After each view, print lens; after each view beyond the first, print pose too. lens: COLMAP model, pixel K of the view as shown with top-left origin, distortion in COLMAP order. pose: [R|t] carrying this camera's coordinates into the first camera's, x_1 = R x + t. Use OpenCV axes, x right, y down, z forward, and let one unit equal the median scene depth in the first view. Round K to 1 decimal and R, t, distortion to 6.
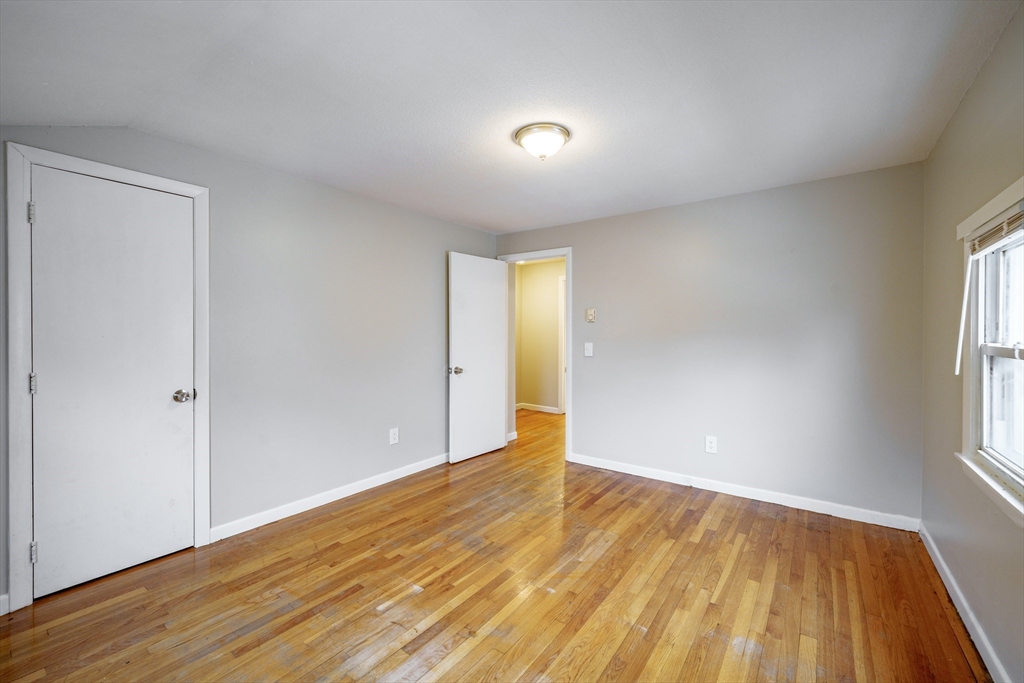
lens RADIAL K [[427.3, 0, 511.3], [0, 427.3, 333.0], [0, 0, 1]] dist [-0.001225, -0.000445]
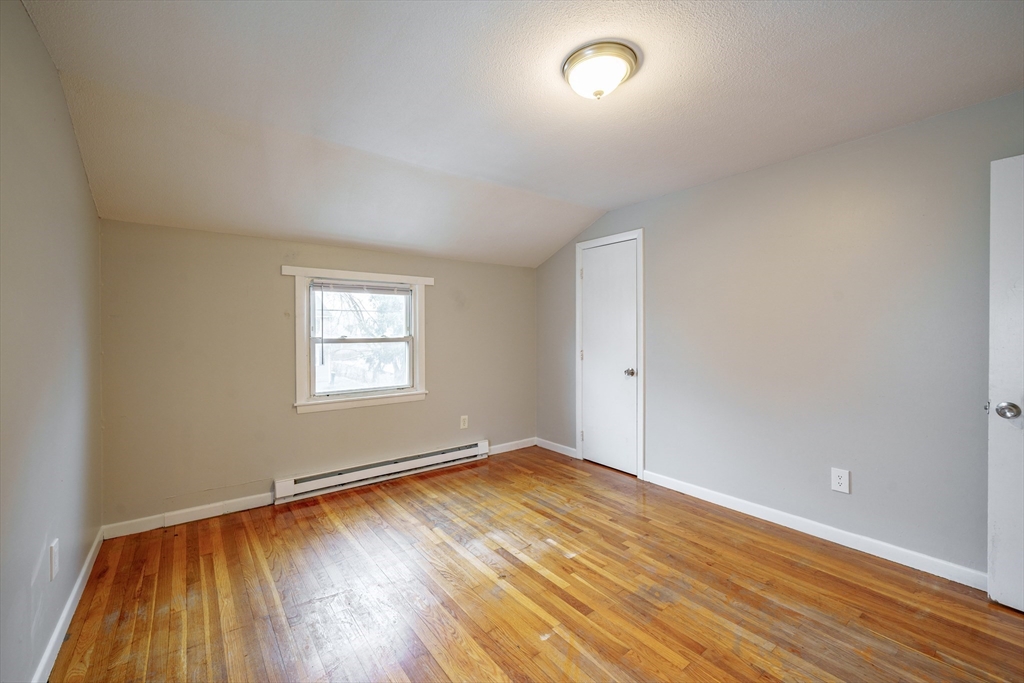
lens RADIAL K [[427.3, 0, 511.3], [0, 427.3, 333.0], [0, 0, 1]] dist [-0.001225, -0.000445]
pose [[-0.289313, 0.005582, -0.957218, 0.848947], [0.001721, 0.999984, 0.005311, -0.000720], [0.957233, -0.000111, -0.289318, 1.096387]]
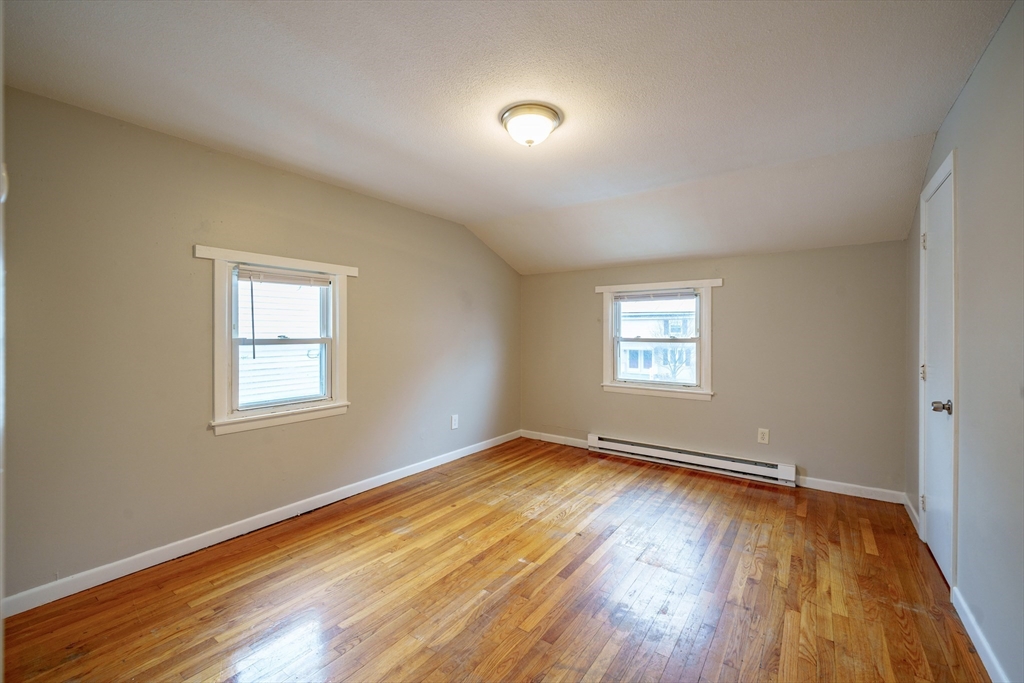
lens RADIAL K [[416.5, 0, 511.6], [0, 416.5, 327.0], [0, 0, 1]] dist [-0.002019, -0.000629]
pose [[-0.999985, -0.005255, 0.001759, 0.112942], [-0.005275, 0.999922, -0.011364, 0.000455], [-0.001699, -0.011373, -0.999934, 1.954039]]
